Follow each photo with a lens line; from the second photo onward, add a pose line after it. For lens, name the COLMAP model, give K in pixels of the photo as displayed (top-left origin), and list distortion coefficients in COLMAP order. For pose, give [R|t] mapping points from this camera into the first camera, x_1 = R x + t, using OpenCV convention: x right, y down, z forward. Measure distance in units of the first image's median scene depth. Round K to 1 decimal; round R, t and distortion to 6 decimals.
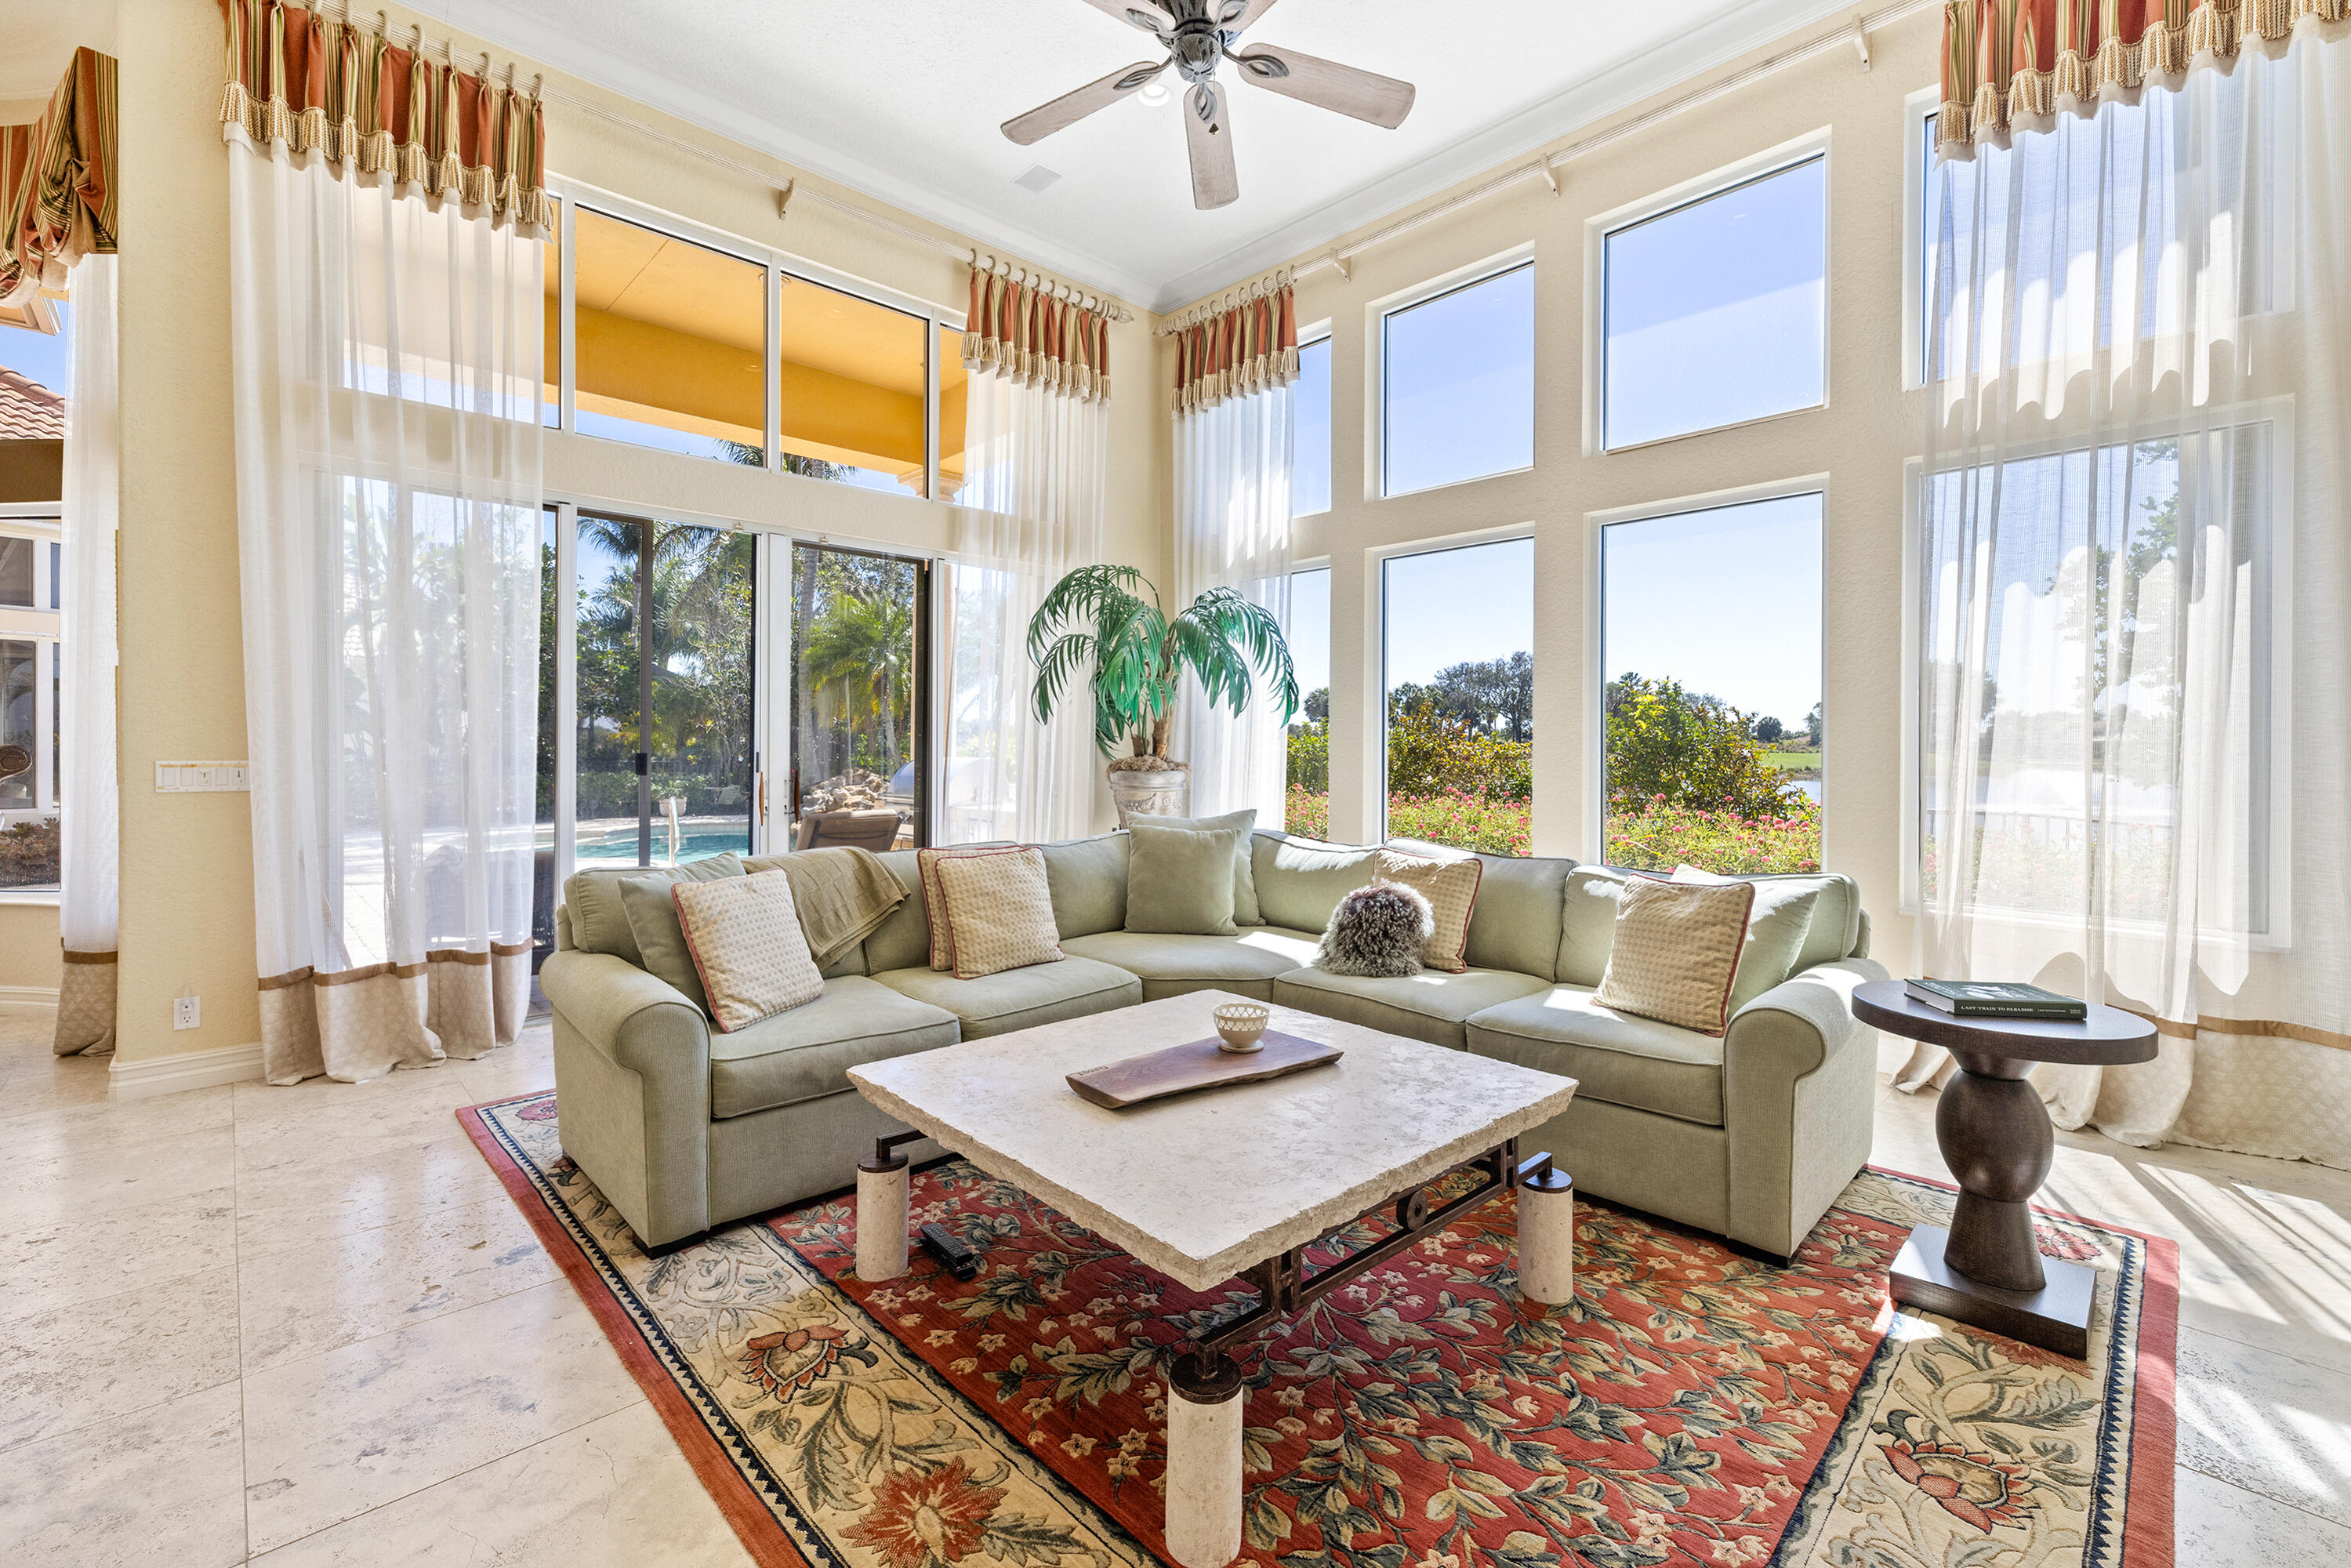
lens RADIAL K [[1013.6, 0, 1179.0], [0, 1013.6, 767.4], [0, 0, 1]] dist [-0.004201, -0.000012]
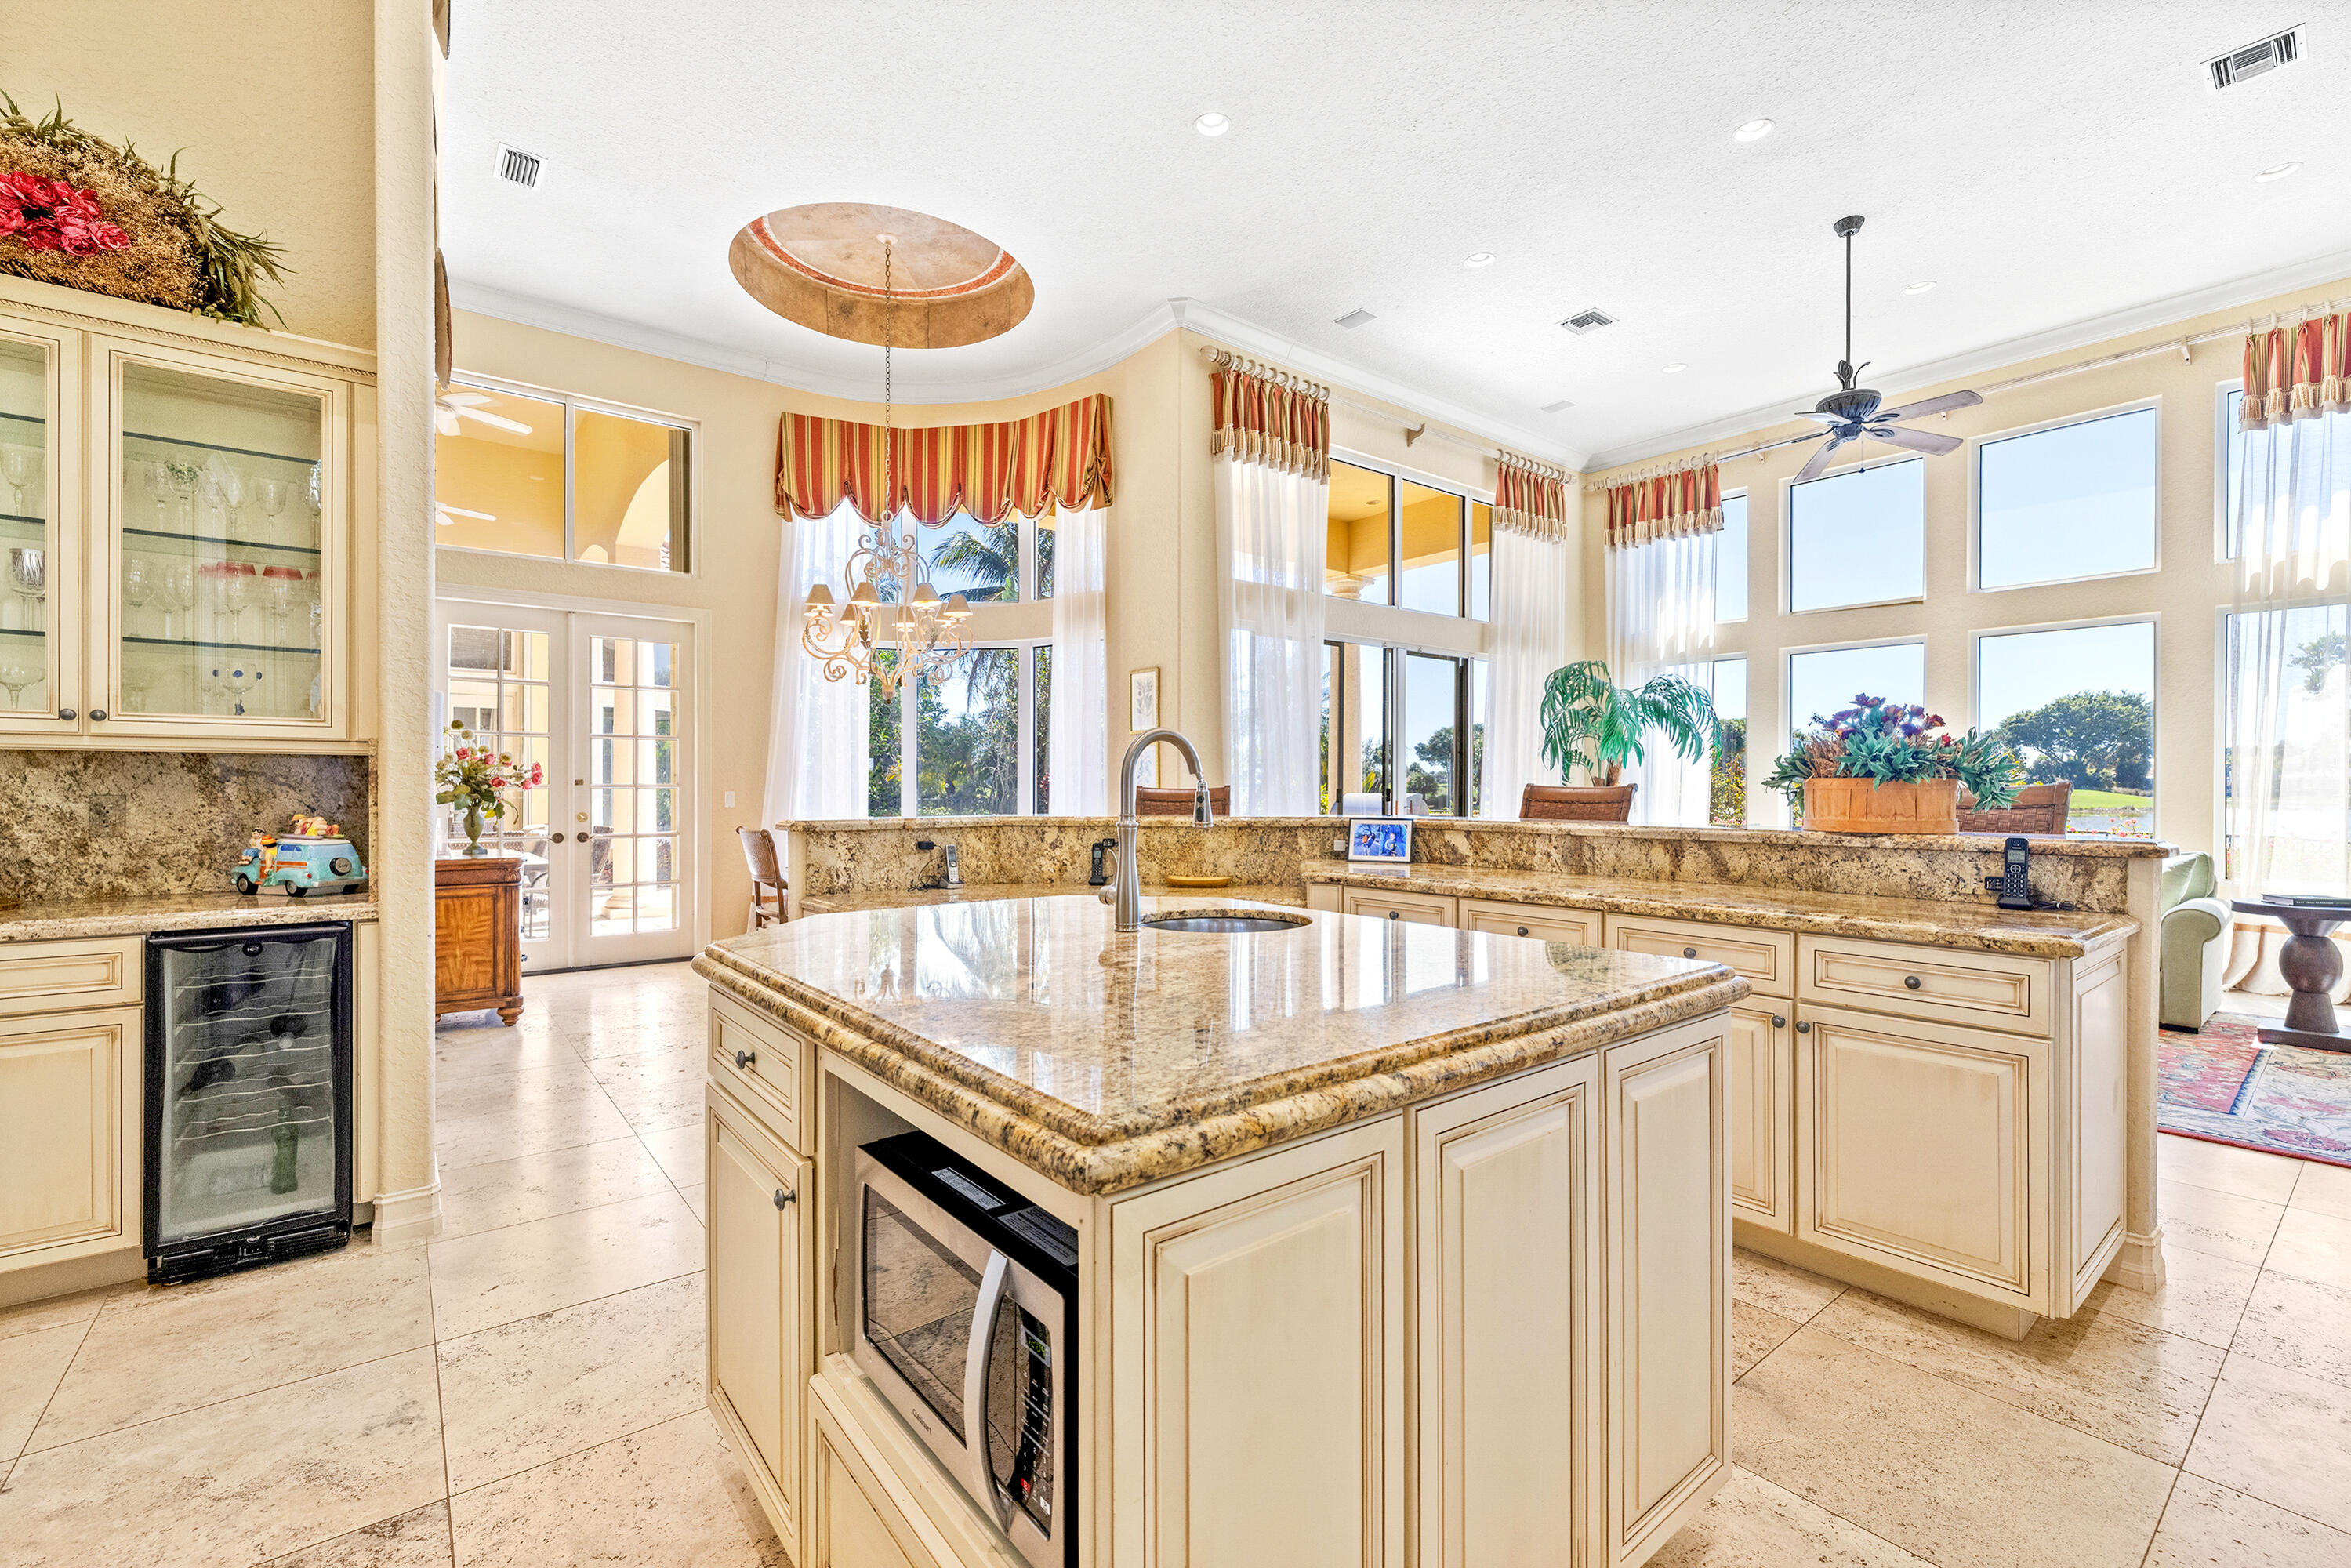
lens RADIAL K [[1013.6, 0, 1171.6], [0, 1013.6, 794.2], [0, 0, 1]] dist [-0.004201, -0.000012]
pose [[0.993980, 0.002301, -0.109541, -0.597302], [-0.003624, 0.999923, -0.011880, 0.017401], [0.109505, 0.012206, 0.993911, -0.610803]]
